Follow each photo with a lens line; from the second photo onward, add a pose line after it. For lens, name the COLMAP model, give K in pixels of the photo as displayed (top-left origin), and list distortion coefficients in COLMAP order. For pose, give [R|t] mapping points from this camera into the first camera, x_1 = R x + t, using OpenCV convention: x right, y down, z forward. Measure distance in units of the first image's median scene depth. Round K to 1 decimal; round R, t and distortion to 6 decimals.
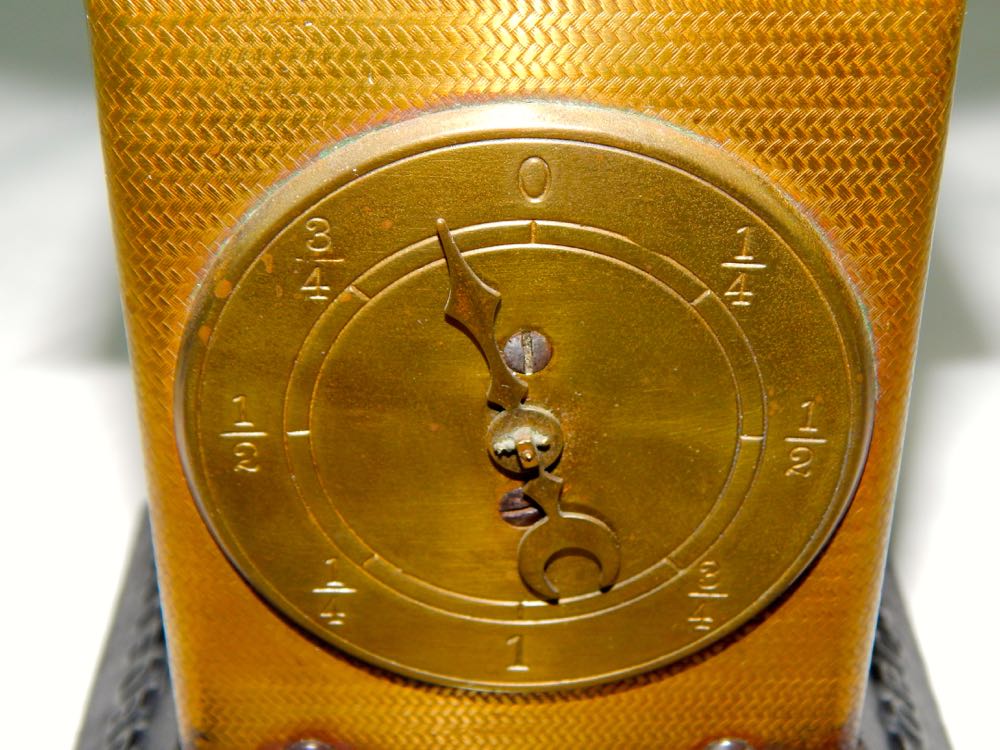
lens RADIAL K [[1619.5, 0, 500.6], [0, 1619.5, 372.8], [0, 0, 1]] dist [-0.164582, 0.000000]
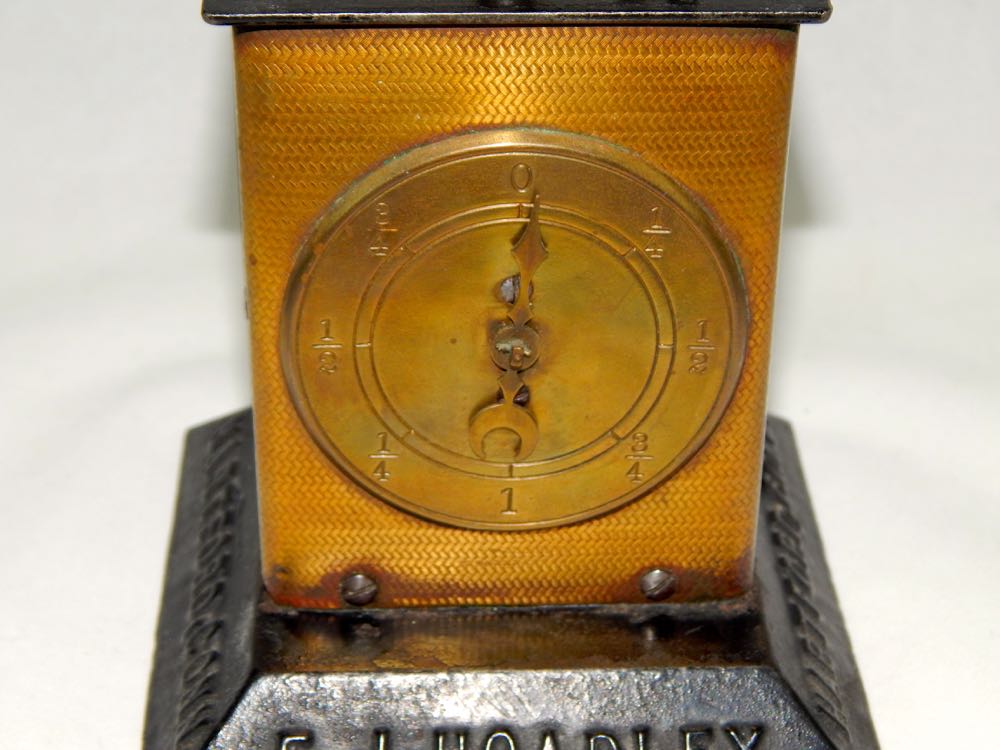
lens RADIAL K [[1862.2, 0, 507.6], [0, 1862.2, 364.3], [0, 0, 1]] dist [-0.122846, 0.000000]
pose [[0.999511, -0.007663, 0.030323, -0.048284], [0.007400, 0.999934, 0.008776, 0.045162], [-0.030388, -0.008547, 0.999502, -0.799069]]
